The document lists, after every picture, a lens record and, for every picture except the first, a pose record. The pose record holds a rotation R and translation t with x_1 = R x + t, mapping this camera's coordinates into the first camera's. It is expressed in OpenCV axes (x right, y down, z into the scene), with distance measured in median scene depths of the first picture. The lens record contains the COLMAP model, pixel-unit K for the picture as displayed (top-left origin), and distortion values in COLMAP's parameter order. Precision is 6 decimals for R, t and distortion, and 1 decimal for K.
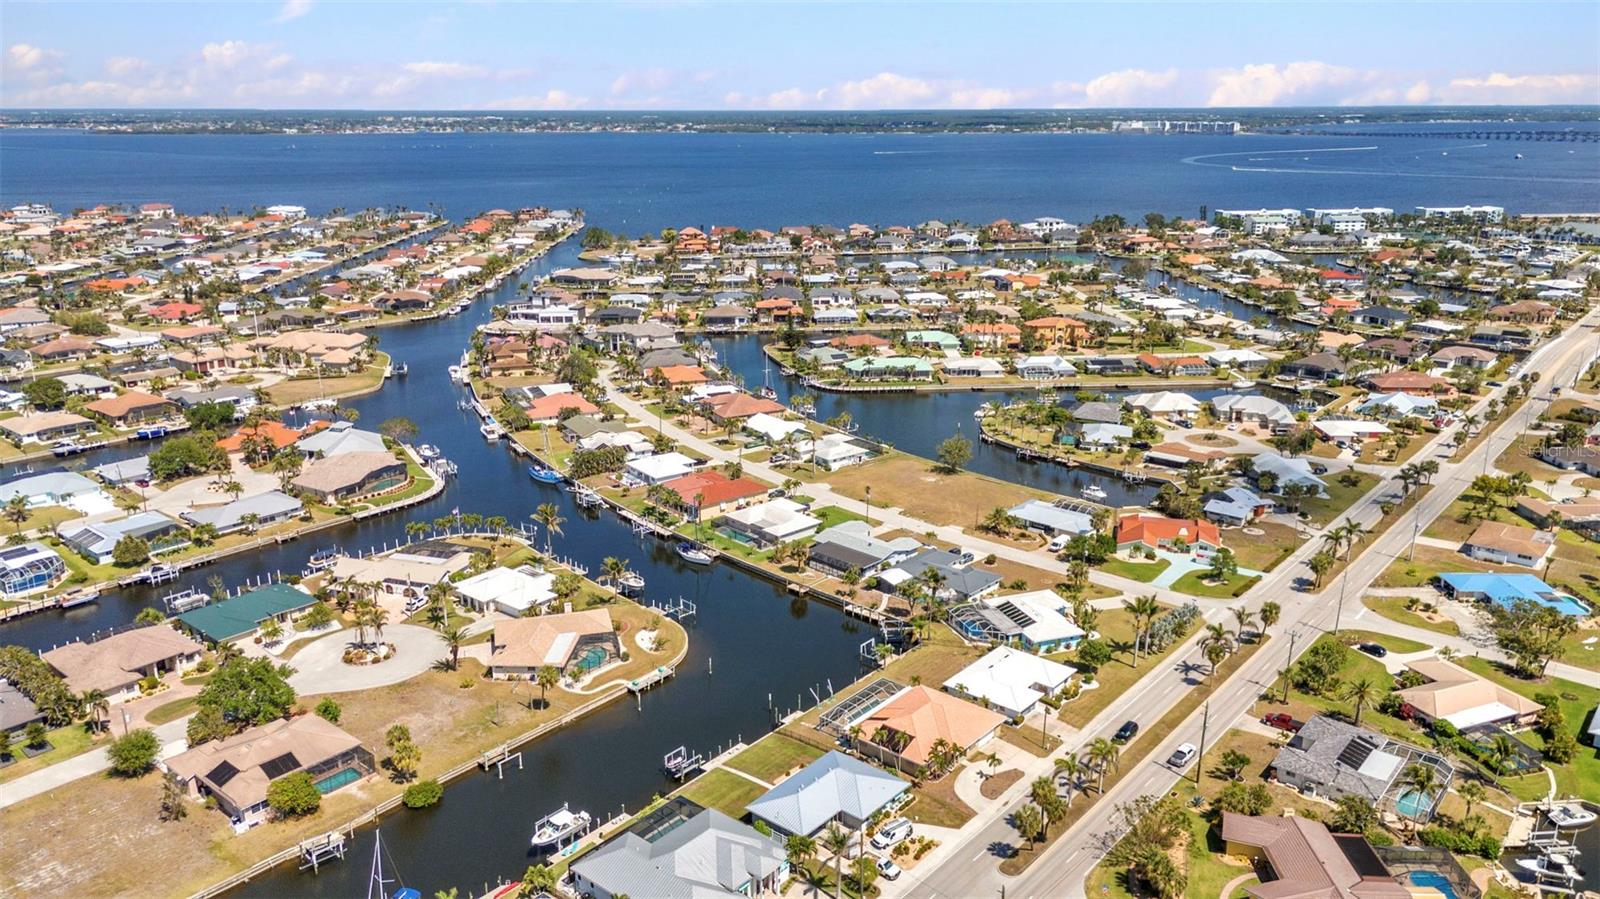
lens RADIAL K [[1170.3, 0, 800.0], [0, 1170.3, 449.5], [0, 0, 1]] dist [0.070808, -0.064423]
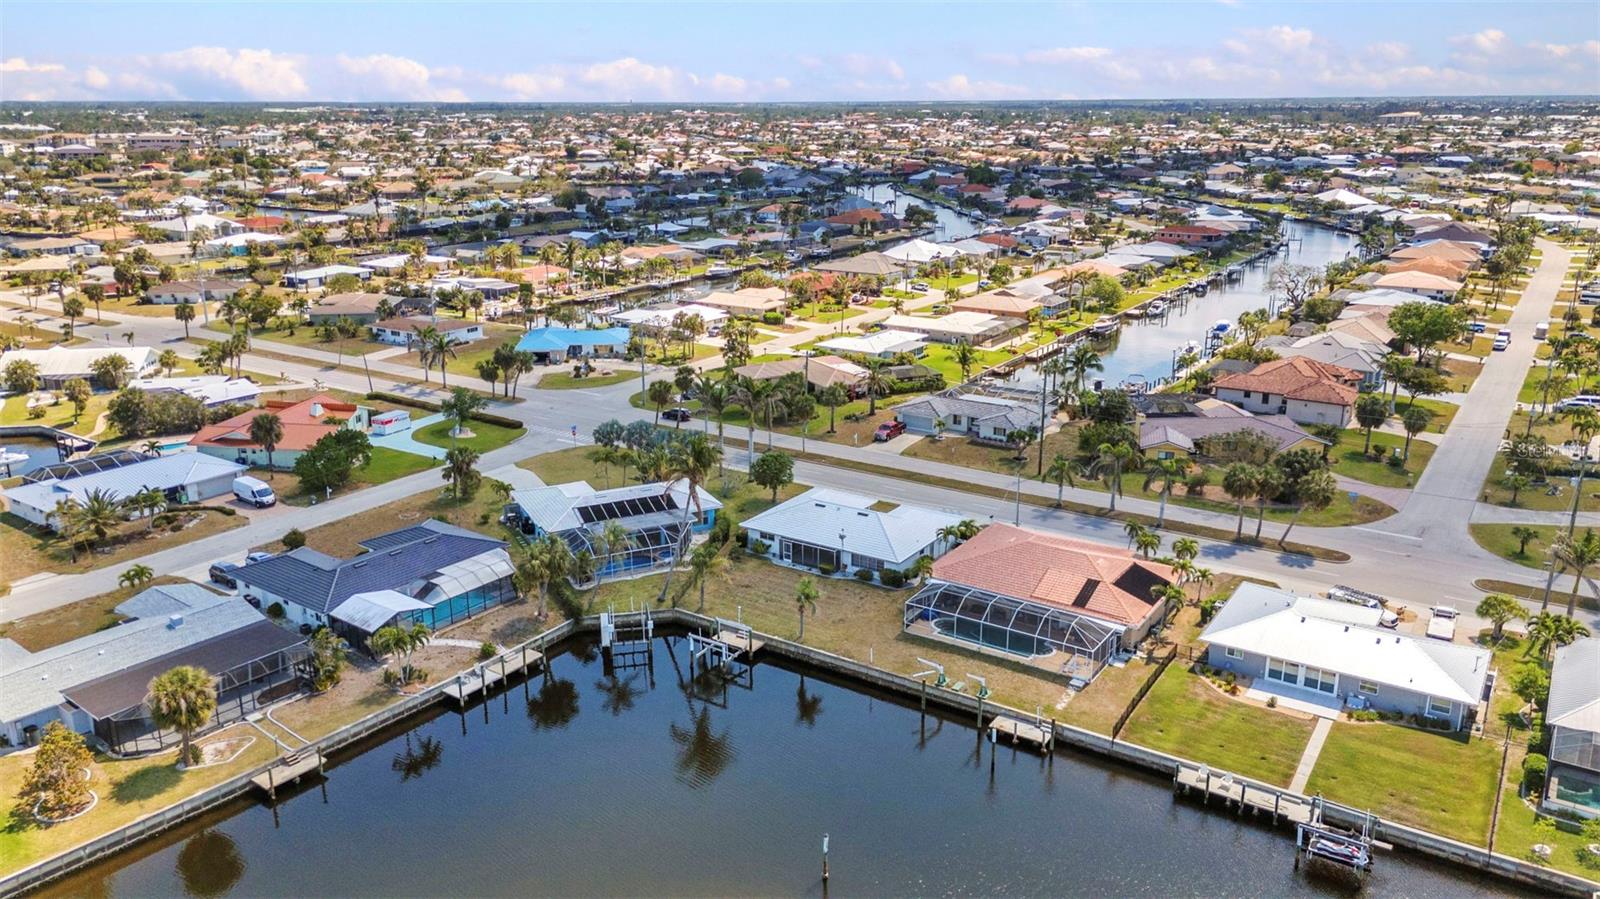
lens RADIAL K [[1170.3, 0, 800.0], [0, 1170.3, 449.5], [0, 0, 1]] dist [0.070808, -0.064423]
pose [[-0.110901, -0.279584, 0.953695, -0.241607], [0.281156, 0.911587, 0.299934, -0.021108], [-0.953232, 0.301400, -0.022489, 0.629753]]
